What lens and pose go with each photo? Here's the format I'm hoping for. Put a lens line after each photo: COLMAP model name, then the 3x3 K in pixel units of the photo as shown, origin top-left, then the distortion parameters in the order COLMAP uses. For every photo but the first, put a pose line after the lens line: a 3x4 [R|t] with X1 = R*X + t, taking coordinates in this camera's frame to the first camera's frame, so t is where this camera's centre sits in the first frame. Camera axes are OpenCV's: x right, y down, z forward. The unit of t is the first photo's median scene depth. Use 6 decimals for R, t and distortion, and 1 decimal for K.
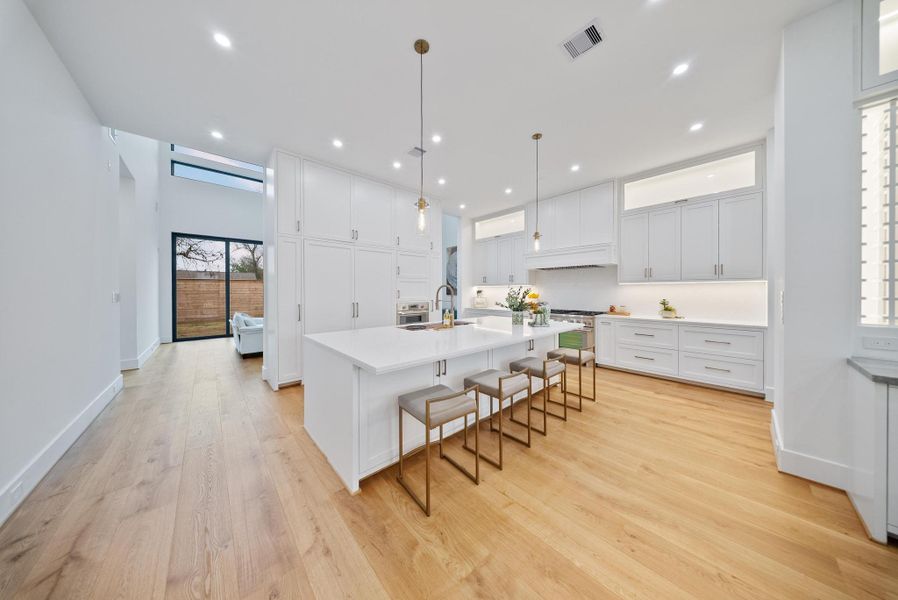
lens RADIAL K [[269.3, 0, 448.1], [0, 269.3, 290.8], [0, 0, 1]] dist [-0.003942, -0.000547]
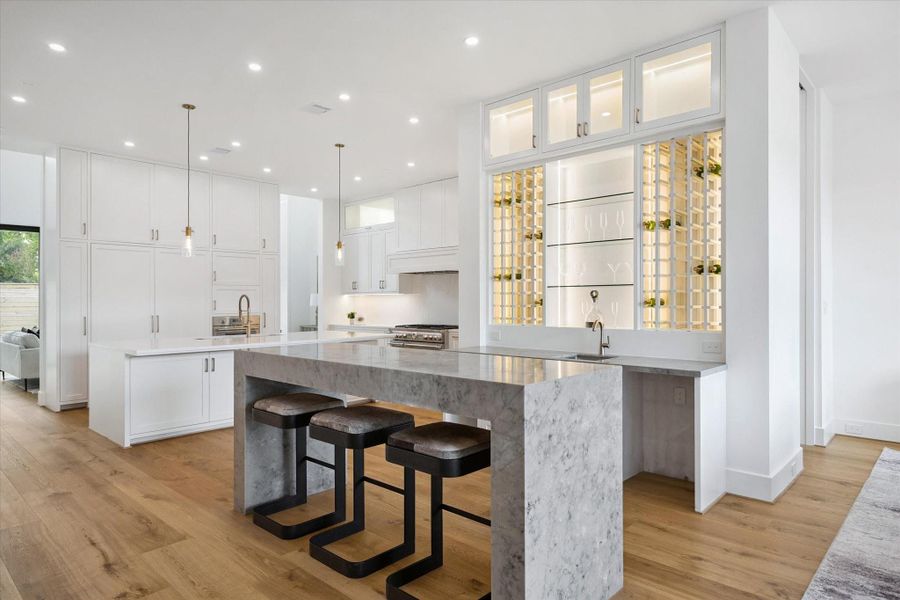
lens RADIAL K [[542.8, 0, 456.9], [0, 542.8, 296.9], [0, 0, 1]] dist [0.002054, 0.002894]
pose [[0.995906, -0.000521, 0.090389, 0.550557], [0.001272, 0.999965, -0.008256, 0.002469], [-0.090381, 0.008338, 0.995872, -0.977322]]
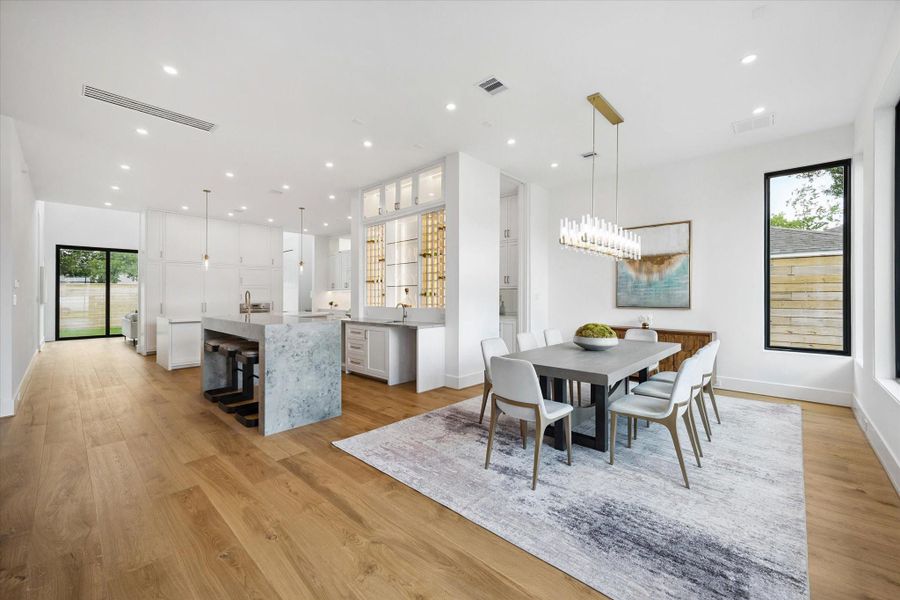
lens RADIAL K [[356.6, 0, 454.0], [0, 356.6, 296.4], [0, 0, 1]] dist [0.001136, 0.002546]
pose [[0.995478, -0.000663, 0.094994, 1.061523], [0.000727, 1.000000, -0.000632, 0.015079], [-0.094993, 0.000698, 0.995478, -1.393129]]
